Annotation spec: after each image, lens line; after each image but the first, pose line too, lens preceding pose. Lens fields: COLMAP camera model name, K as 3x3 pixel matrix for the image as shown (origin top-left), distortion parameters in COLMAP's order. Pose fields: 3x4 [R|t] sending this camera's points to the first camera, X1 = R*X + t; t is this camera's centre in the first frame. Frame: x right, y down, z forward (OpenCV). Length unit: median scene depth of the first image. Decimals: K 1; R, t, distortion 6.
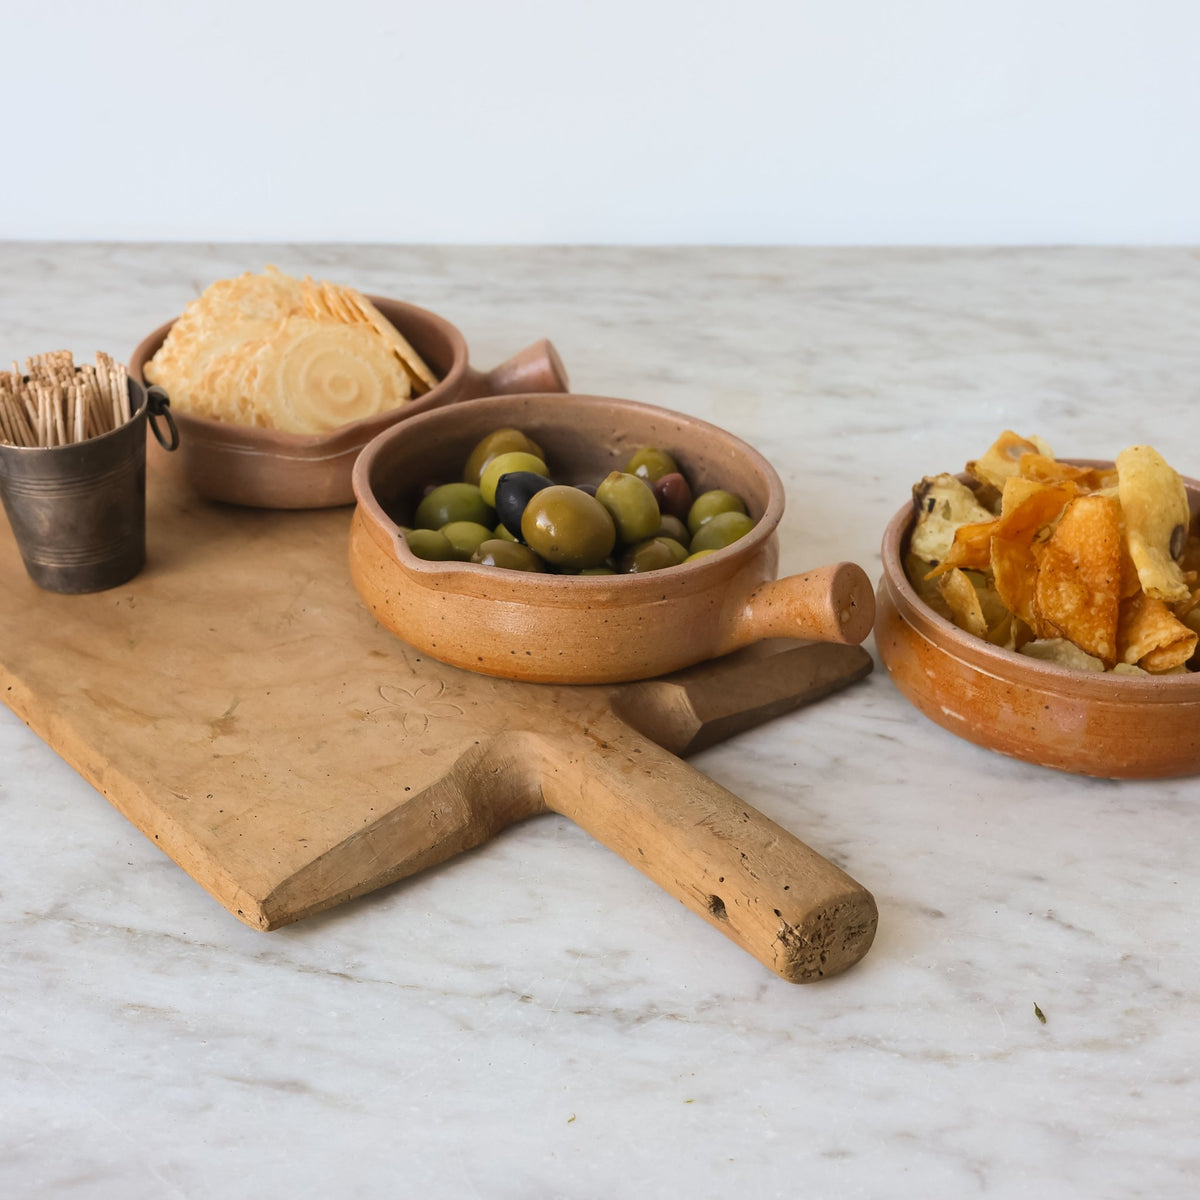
lens RADIAL K [[2678.4, 0, 600.0], [0, 2678.4, 600.0], [0, 0, 1]] dist [0.041118, -0.730503]
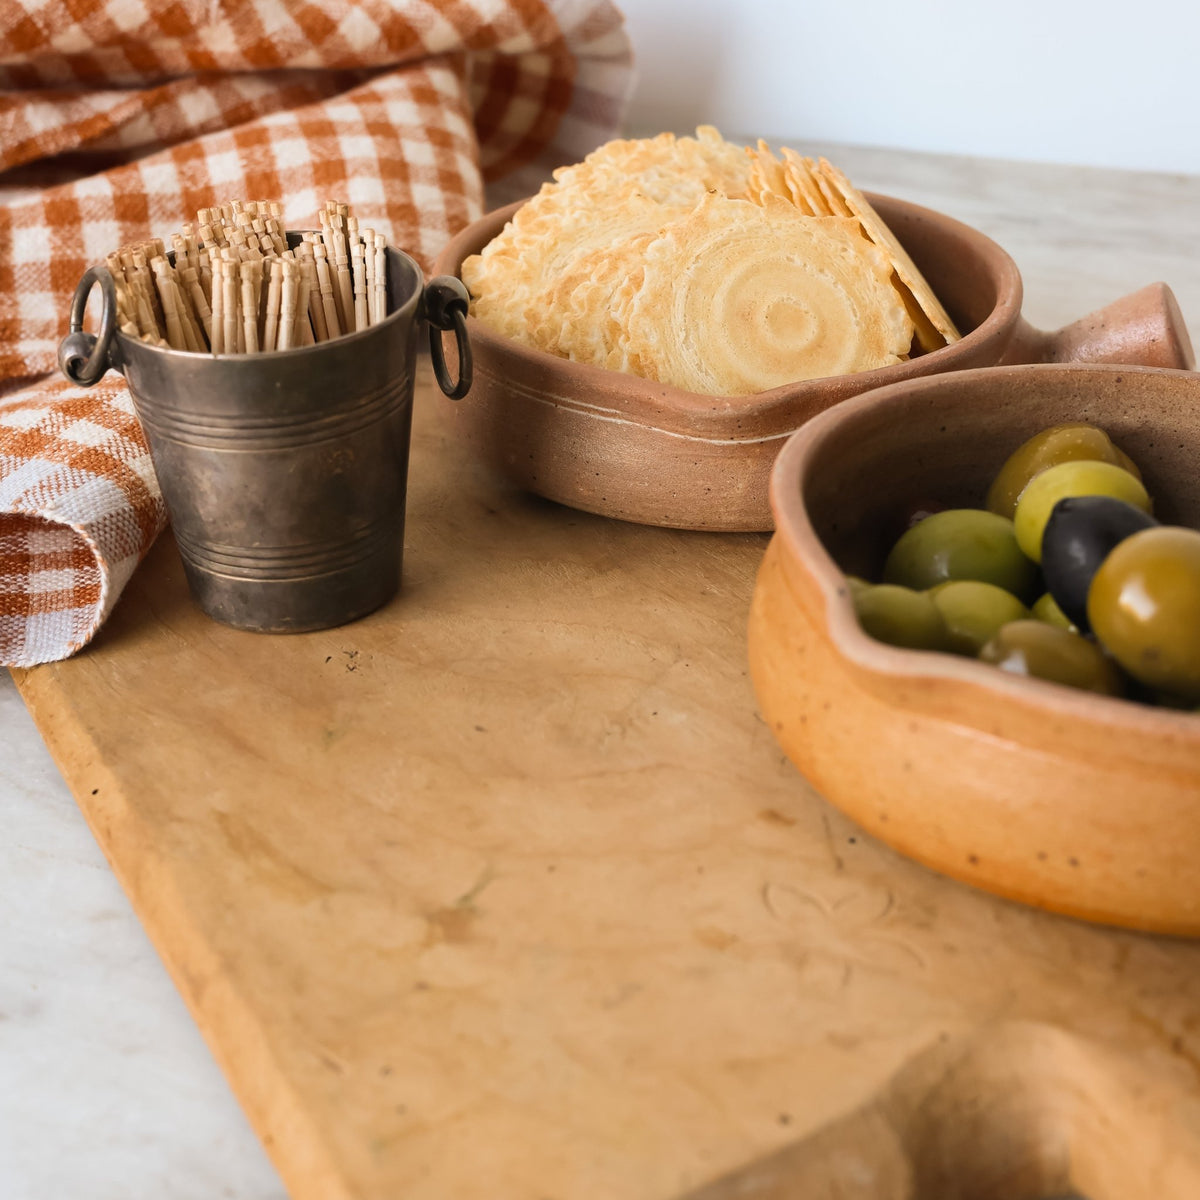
lens RADIAL K [[2678.4, 0, 600.0], [0, 2678.4, 600.0], [0, 0, 1]] dist [0.041118, -0.730503]
pose [[0.973598, 0.114728, -0.197345, -0.019073], [-0.120281, 0.992605, -0.016345, -0.008617], [0.194010, 0.039650, 0.980198, 0.484268]]
